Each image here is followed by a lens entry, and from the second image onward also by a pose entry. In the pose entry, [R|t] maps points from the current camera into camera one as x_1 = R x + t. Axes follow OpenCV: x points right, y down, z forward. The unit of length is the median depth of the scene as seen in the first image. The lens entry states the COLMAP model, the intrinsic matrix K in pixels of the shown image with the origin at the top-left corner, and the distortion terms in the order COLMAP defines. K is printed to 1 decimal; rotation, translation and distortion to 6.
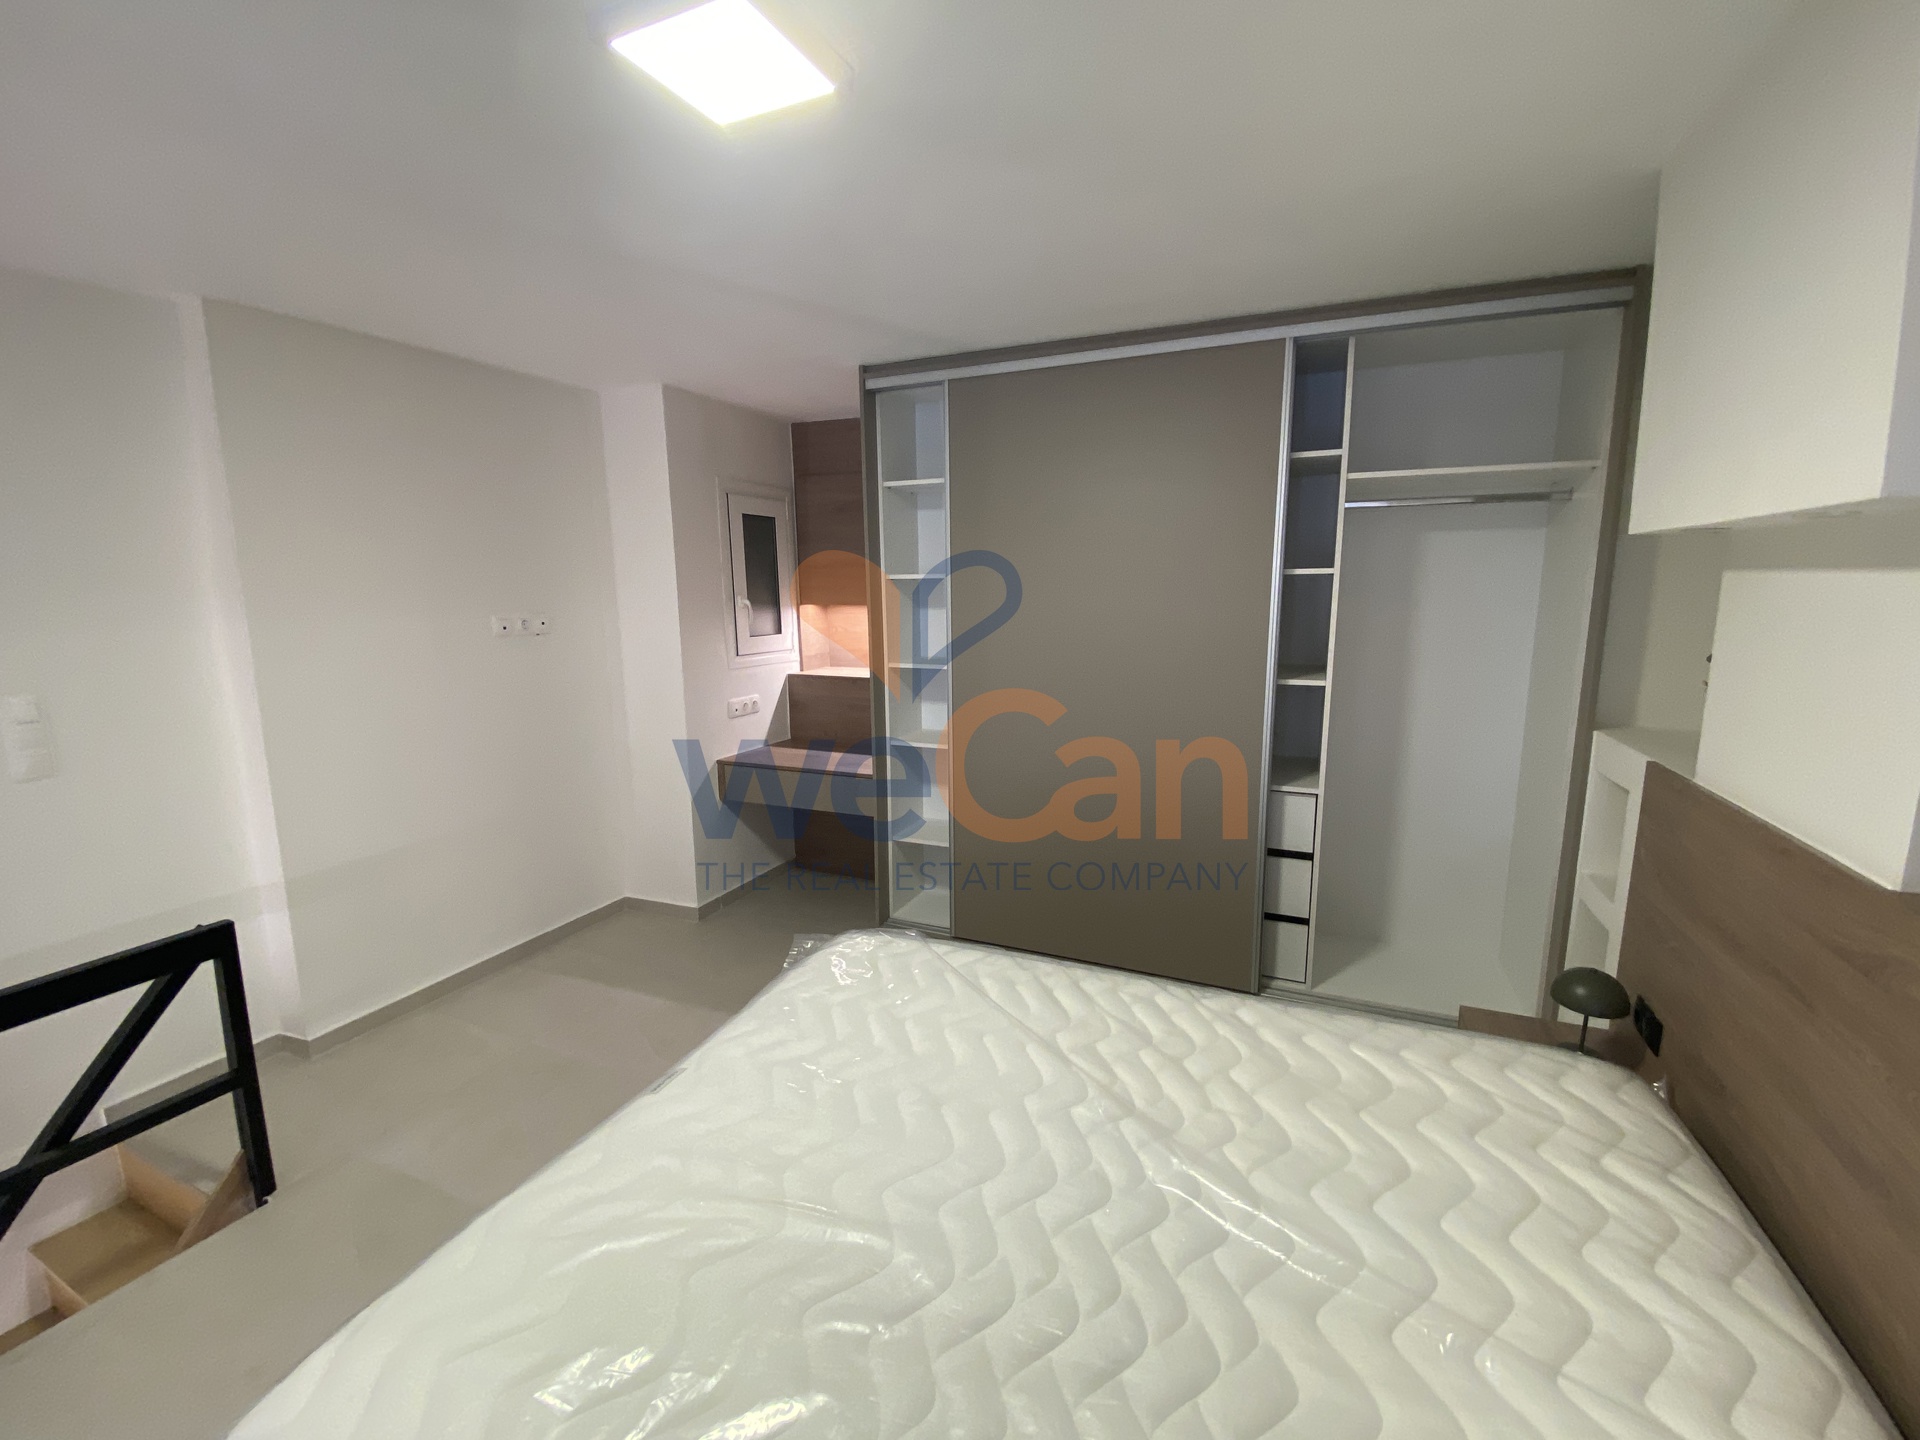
lens RADIAL K [[802.9, 0, 961.6], [0, 802.9, 707.1], [0, 0, 1]] dist [-0.007058, -0.002617]
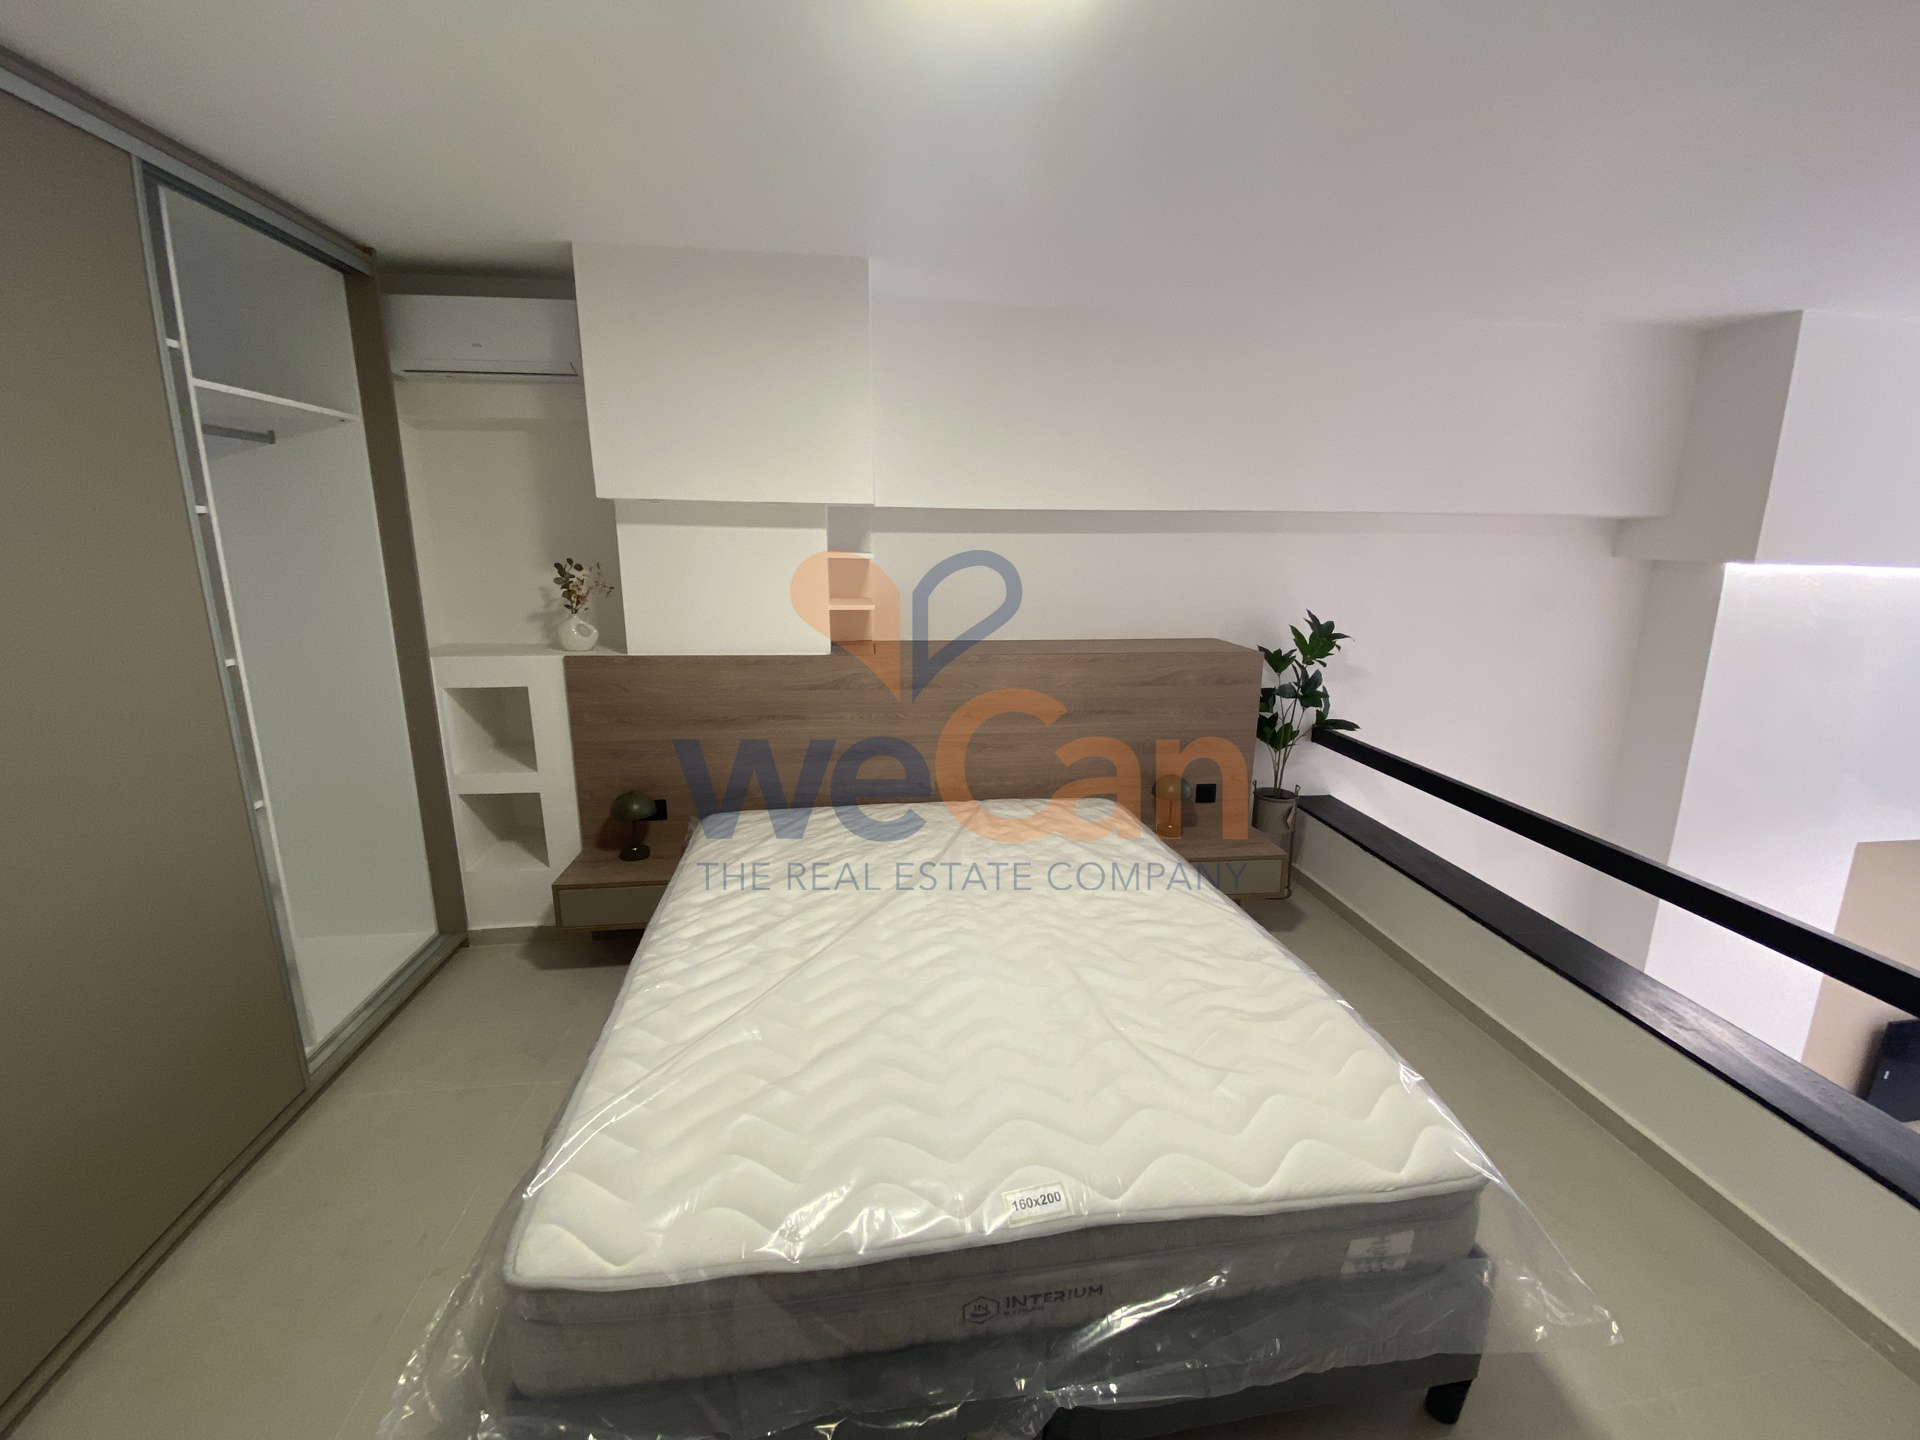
lens RADIAL K [[802.9, 0, 970.1], [0, 802.9, 718.3], [0, 0, 1]] dist [-0.007058, -0.002617]
pose [[-0.526810, -0.185673, 0.829456, -0.563895], [0.117054, 0.950704, 0.287158, -0.119453], [-0.841885, 0.248369, -0.479107, 0.828009]]
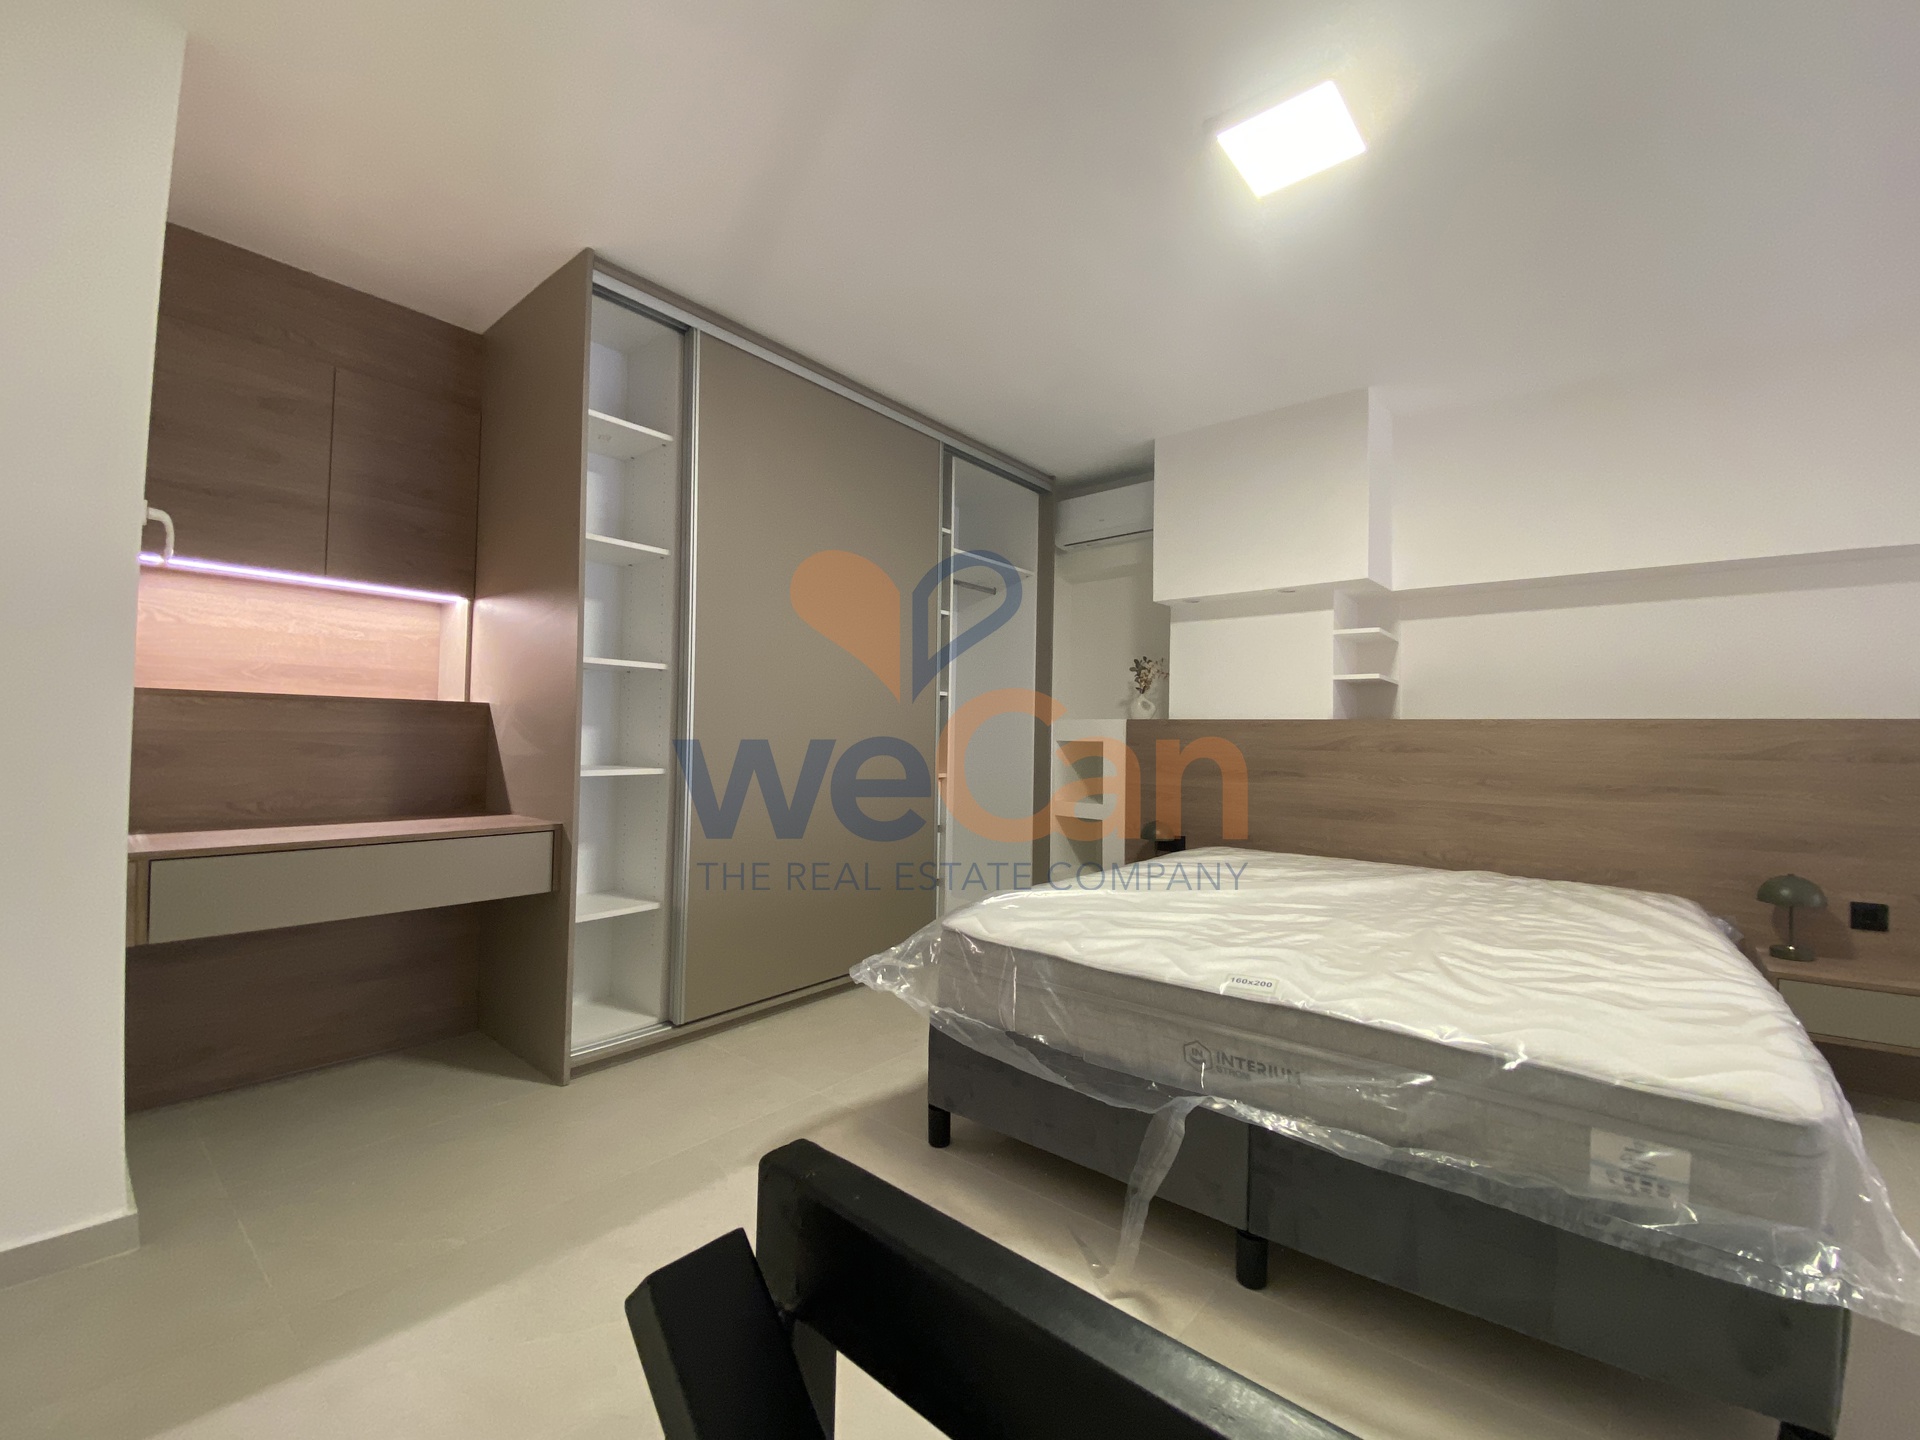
lens RADIAL K [[802.9, 0, 956.1], [0, 802.9, 732.0], [0, 0, 1]] dist [-0.007058, -0.002617]
pose [[0.273172, 0.029799, 0.961503, -0.890679], [0.119697, 0.990699, -0.064711, 0.128450], [-0.954489, 0.132767, 0.267065, 0.659820]]
